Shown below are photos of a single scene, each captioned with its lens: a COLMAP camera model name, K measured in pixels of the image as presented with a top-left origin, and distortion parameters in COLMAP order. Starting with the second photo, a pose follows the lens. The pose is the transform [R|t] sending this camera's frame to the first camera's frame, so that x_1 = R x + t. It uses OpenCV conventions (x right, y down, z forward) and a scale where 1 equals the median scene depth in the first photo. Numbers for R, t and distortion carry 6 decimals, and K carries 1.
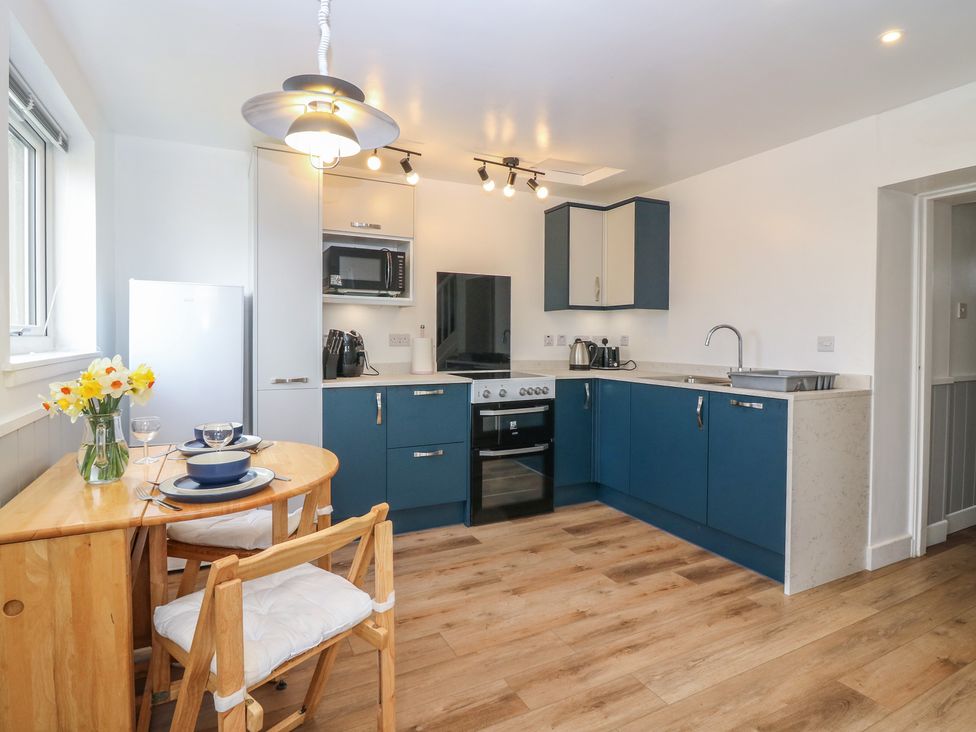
lens RADIAL K [[530.7, 0, 489.6], [0, 530.7, 347.0], [0, 0, 1]] dist [0.001608, -0.015239]
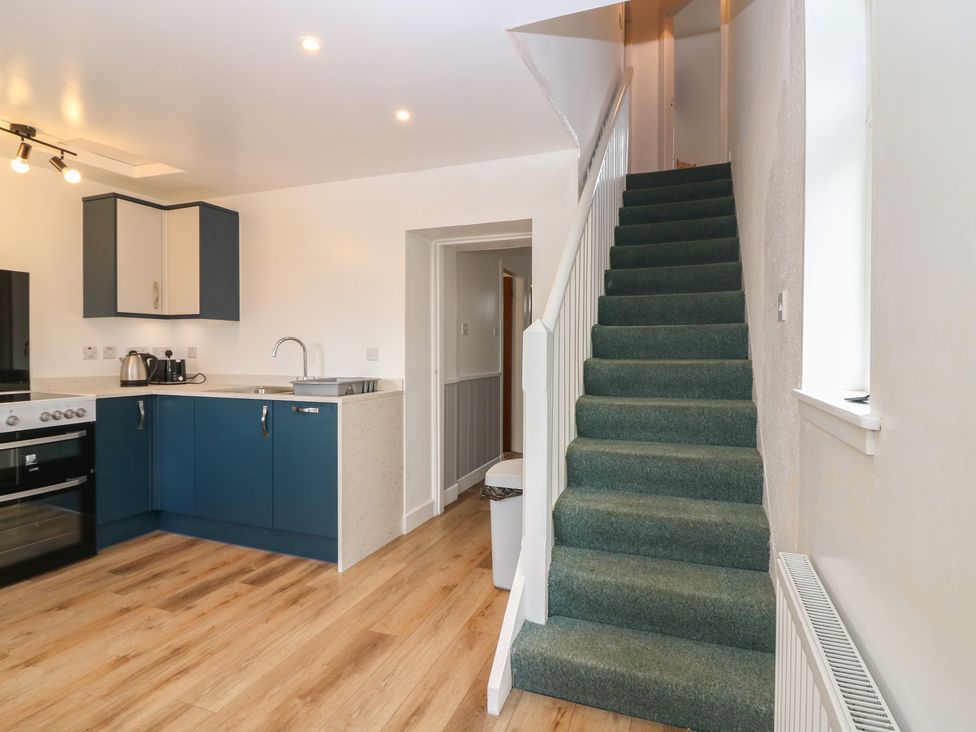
lens RADIAL K [[521.4, 0, 502.0], [0, 521.4, 354.4], [0, 0, 1]] dist [0.000516, -0.013146]
pose [[0.732054, -0.010074, 0.681172, 0.044788], [0.014158, 0.999900, -0.000428, -0.000593], [-0.681099, 0.009957, 0.732124, -0.065154]]
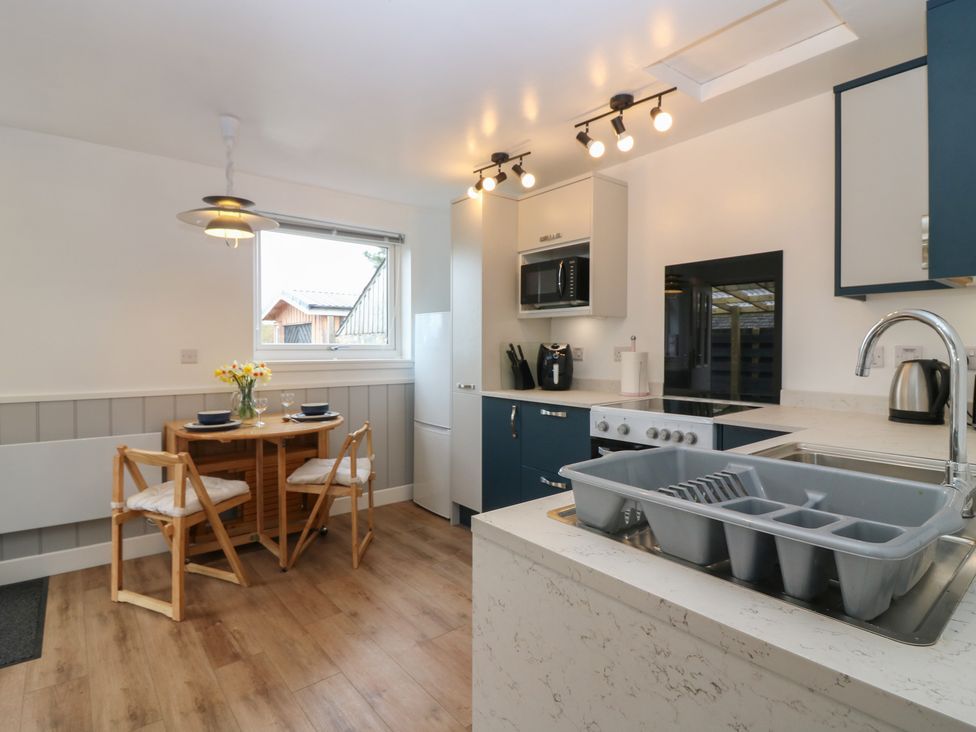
lens RADIAL K [[521.4, 0, 502.0], [0, 521.4, 354.4], [0, 0, 1]] dist [0.000516, -0.013146]
pose [[0.210669, 0.004647, -0.977546, 0.816086], [-0.018756, 0.999824, 0.000710, -0.012590], [0.977378, 0.018185, 0.210719, 0.841764]]
